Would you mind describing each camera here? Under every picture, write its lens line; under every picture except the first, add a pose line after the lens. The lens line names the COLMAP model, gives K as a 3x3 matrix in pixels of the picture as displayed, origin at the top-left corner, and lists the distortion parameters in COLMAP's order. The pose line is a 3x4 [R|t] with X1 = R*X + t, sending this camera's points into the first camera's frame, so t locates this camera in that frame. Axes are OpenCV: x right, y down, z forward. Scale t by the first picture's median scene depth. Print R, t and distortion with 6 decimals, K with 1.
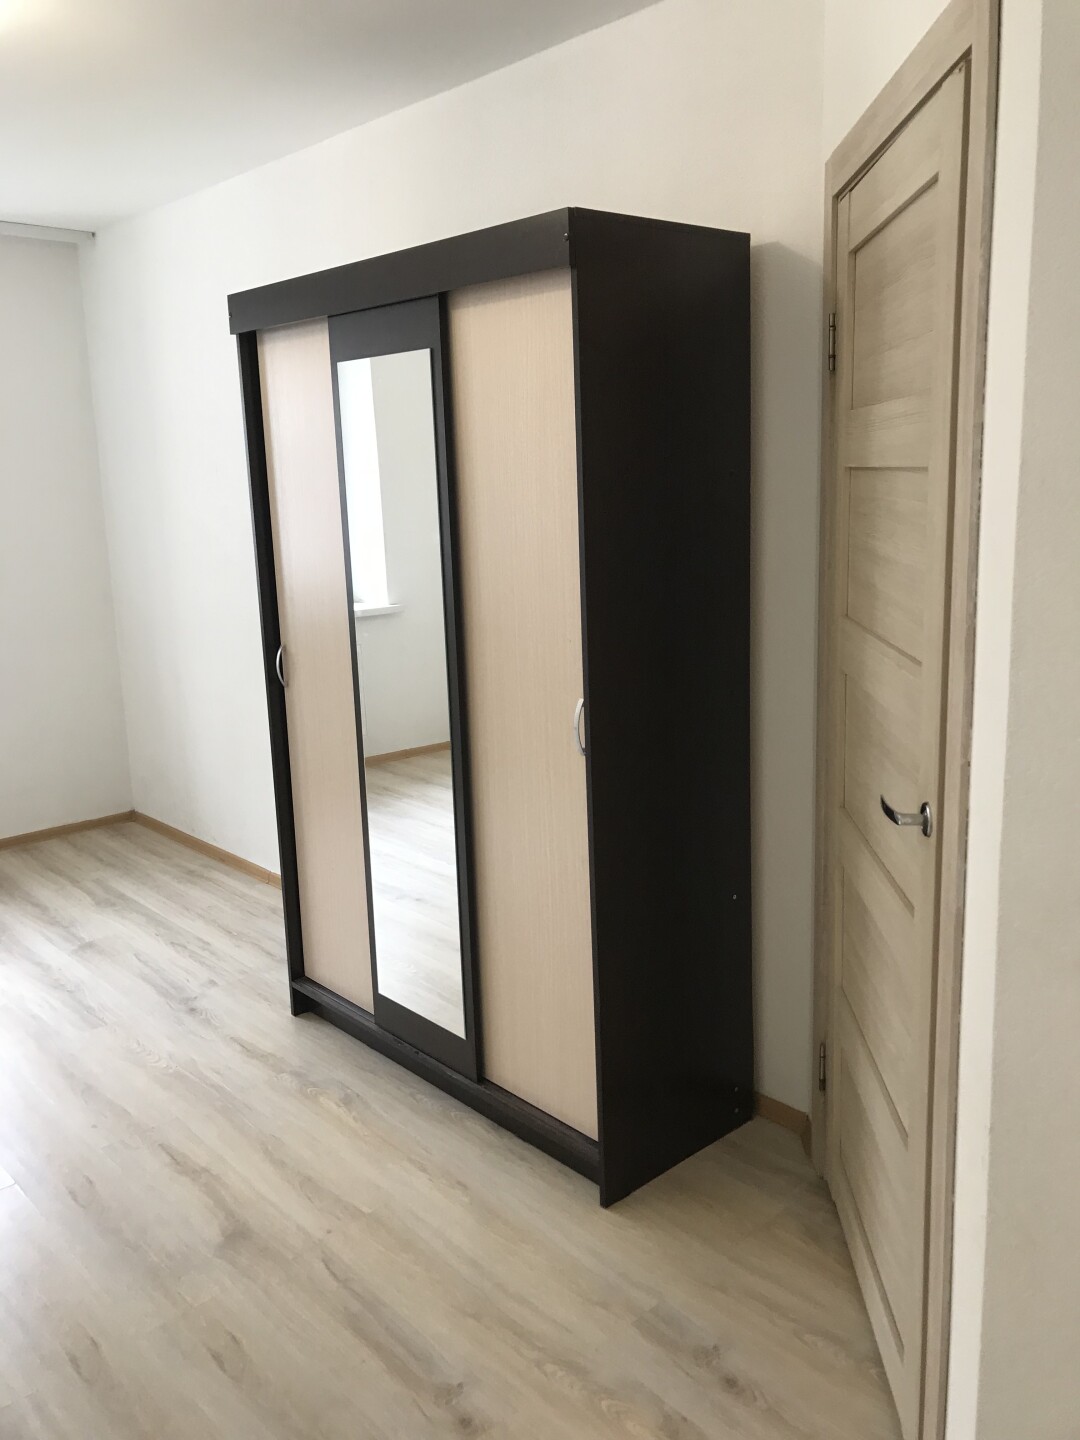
lens RADIAL K [[1201.7, 0, 536.6], [0, 1201.7, 702.1], [0, 0, 1]] dist [-0.021025, 0.083853]
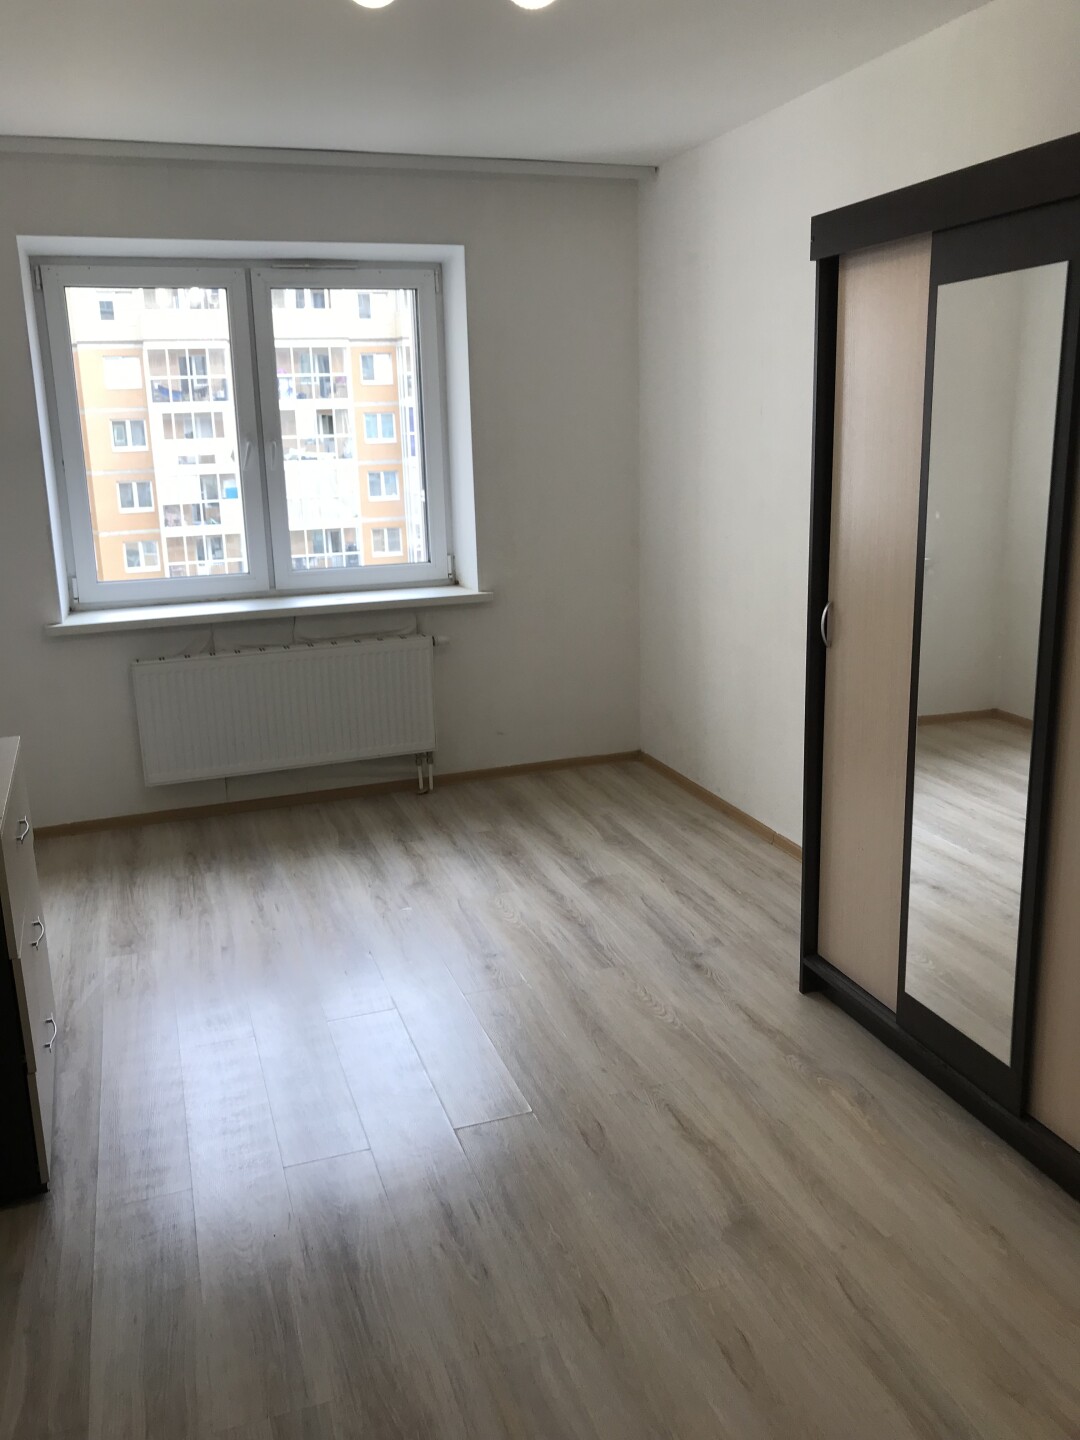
lens RADIAL K [[1139.7, 0, 540.0], [0, 1139.7, 720.0], [0, 0, 1]] dist [0.010659, 0.010015]
pose [[0.926828, 0.107797, -0.359680, -0.092555], [-0.083171, 0.993047, 0.083302, -0.012022], [0.366159, -0.047292, 0.929350, 0.092136]]
